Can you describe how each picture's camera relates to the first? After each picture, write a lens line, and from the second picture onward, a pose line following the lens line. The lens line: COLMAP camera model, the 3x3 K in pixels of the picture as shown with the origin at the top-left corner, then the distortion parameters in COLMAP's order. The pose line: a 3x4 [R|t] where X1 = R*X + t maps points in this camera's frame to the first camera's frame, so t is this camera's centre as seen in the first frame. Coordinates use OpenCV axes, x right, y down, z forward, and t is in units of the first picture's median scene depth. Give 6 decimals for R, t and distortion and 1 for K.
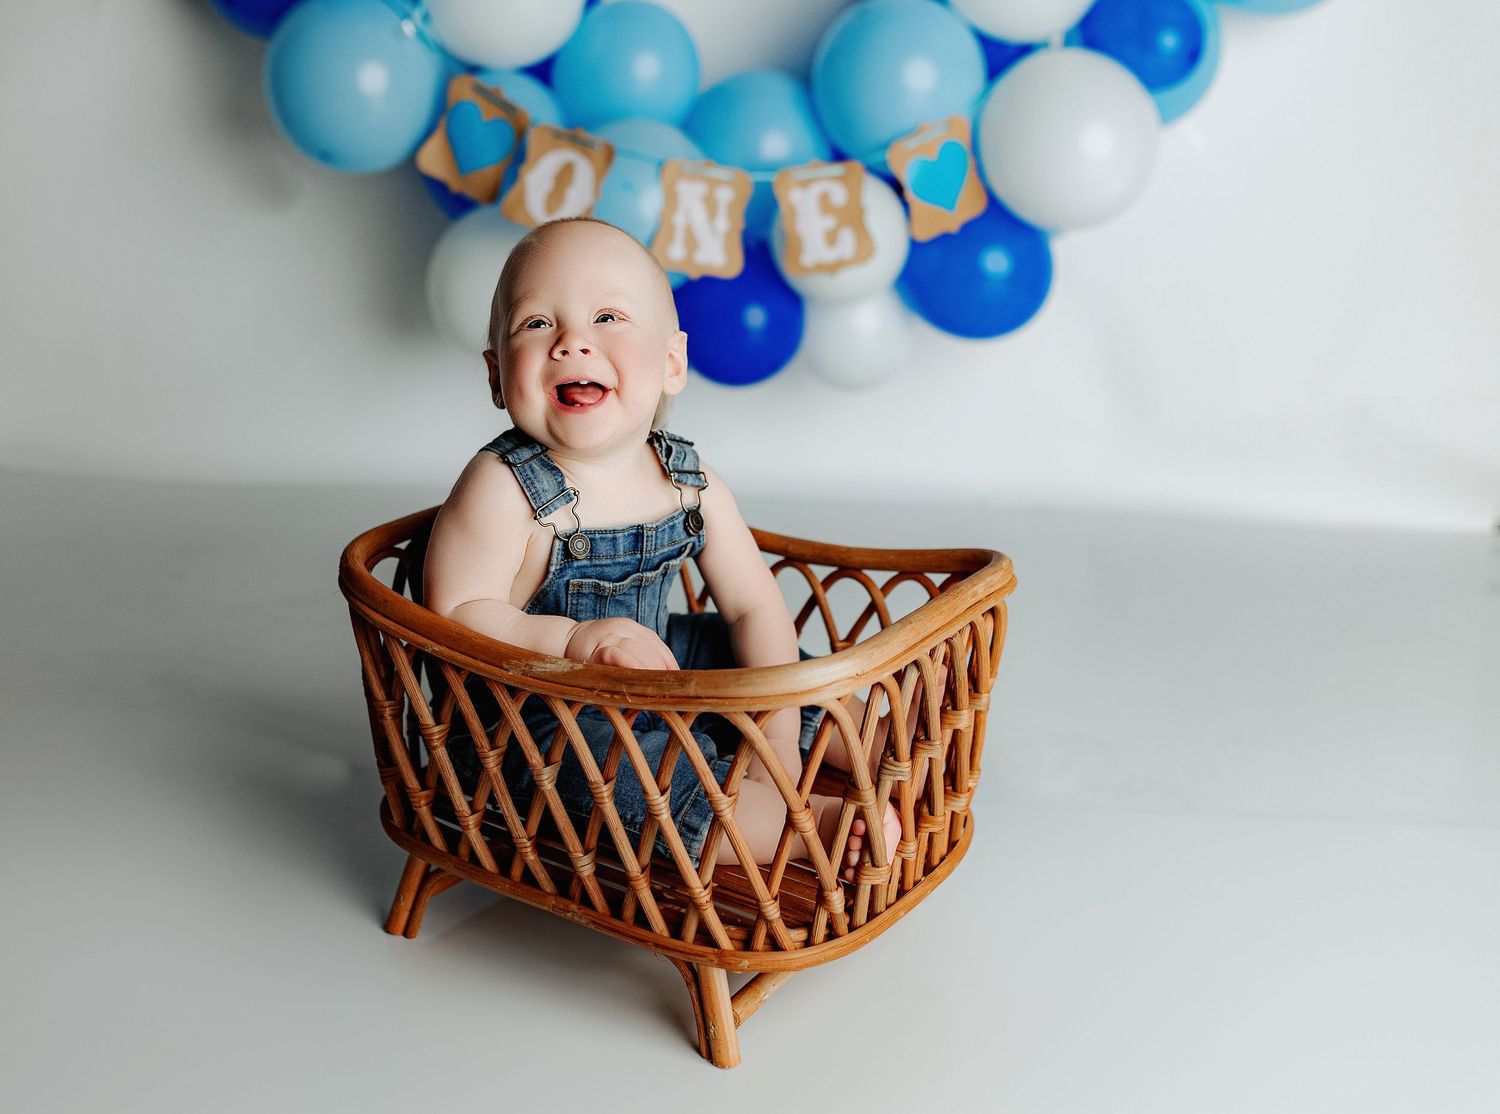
lens RADIAL K [[1555.0, 0, 650.7], [0, 1555.0, 567.6], [0, 0, 1]] dist [0.001243, 0.000000]
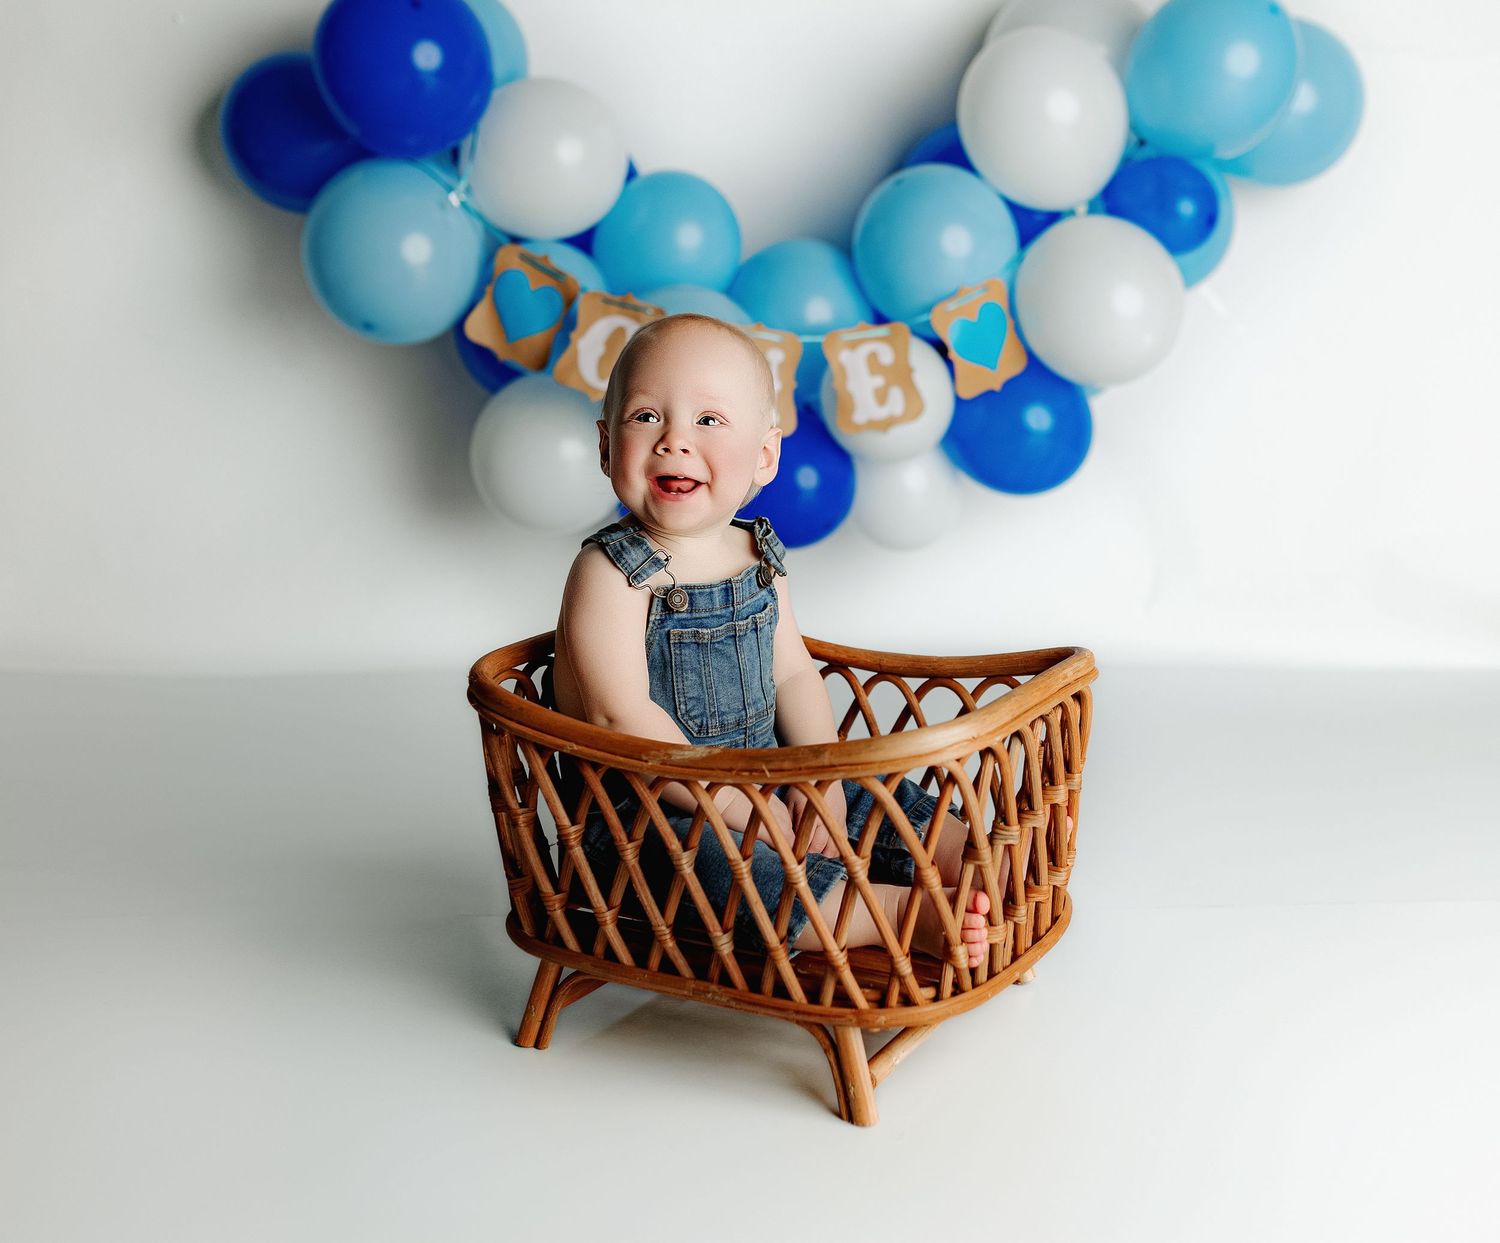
lens RADIAL K [[1718.9, 0, 883.8], [0, 1718.9, 607.3], [0, 0, 1]] dist [-0.001894, 0.000000]
pose [[0.989772, -0.037659, 0.137598, -0.042773], [0.052469, 0.993019, -0.105646, 0.045260], [-0.132658, 0.111785, 0.984838, -0.097054]]
